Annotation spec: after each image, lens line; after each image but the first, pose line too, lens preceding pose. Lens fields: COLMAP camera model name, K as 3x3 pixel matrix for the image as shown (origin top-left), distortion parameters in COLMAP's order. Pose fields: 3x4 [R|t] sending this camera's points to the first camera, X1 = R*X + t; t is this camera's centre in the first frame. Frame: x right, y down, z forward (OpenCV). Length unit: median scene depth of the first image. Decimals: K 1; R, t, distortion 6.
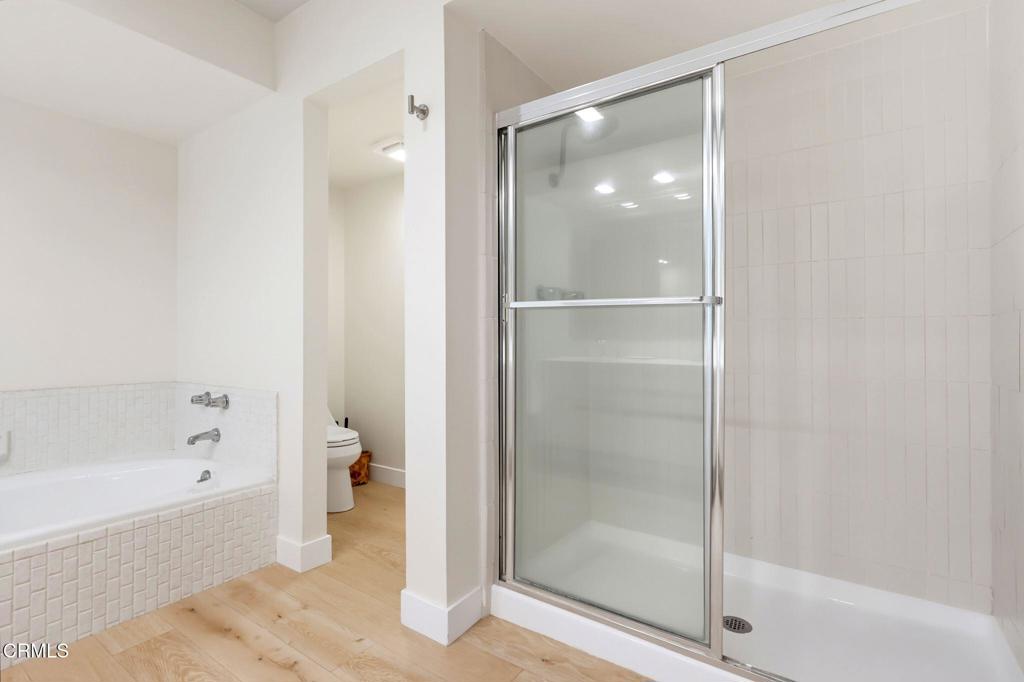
lens RADIAL K [[478.9, 0, 521.9], [0, 478.9, 340.9], [0, 0, 1]] dist [-0.003411, 0.000313]
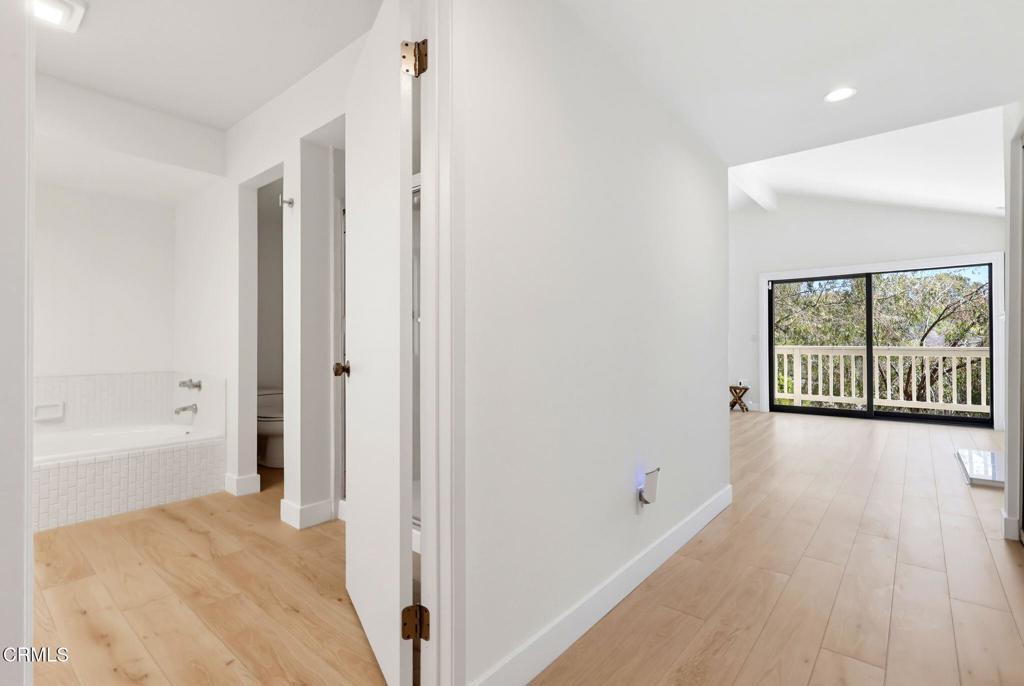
lens RADIAL K [[478.9, 0, 510.1], [0, 478.9, 342.2], [0, 0, 1]] dist [-0.003411, 0.000313]
pose [[0.995432, 0.000989, -0.095468, 0.622257], [-0.000948, 0.999999, 0.000475, -0.008468], [0.095469, -0.000382, 0.995432, -0.490372]]
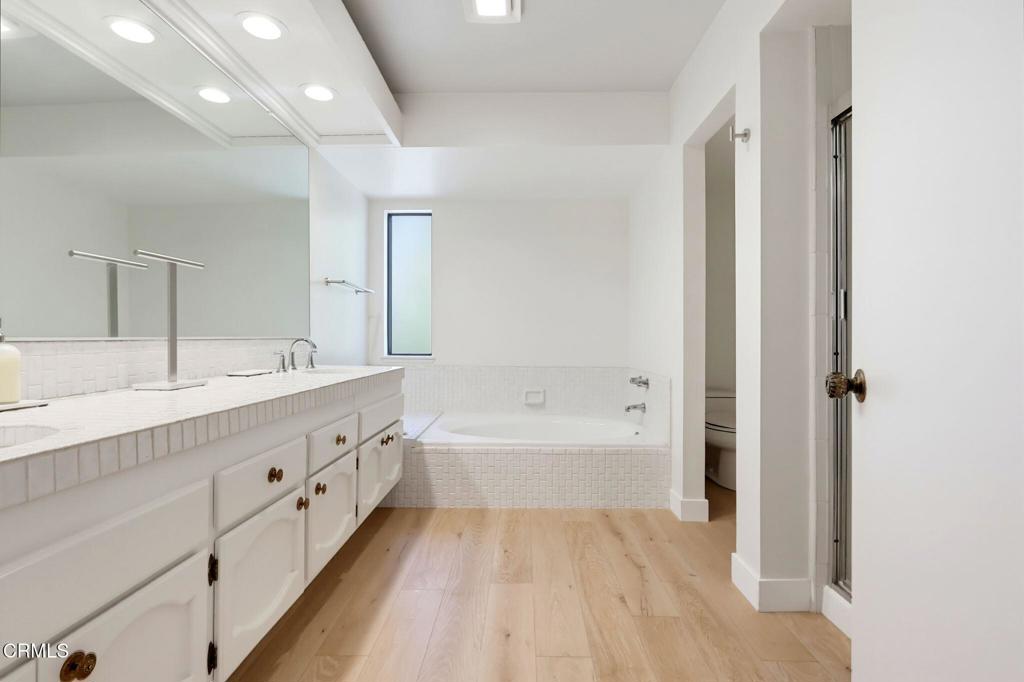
lens RADIAL K [[478.9, 0, 504.7], [0, 478.9, 340.5], [0, 0, 1]] dist [-0.003411, 0.000313]
pose [[0.538019, 0.002881, -0.842928, 0.399145], [0.002333, 0.999985, 0.004906, -0.000629], [0.842929, -0.004606, 0.538004, -0.082008]]
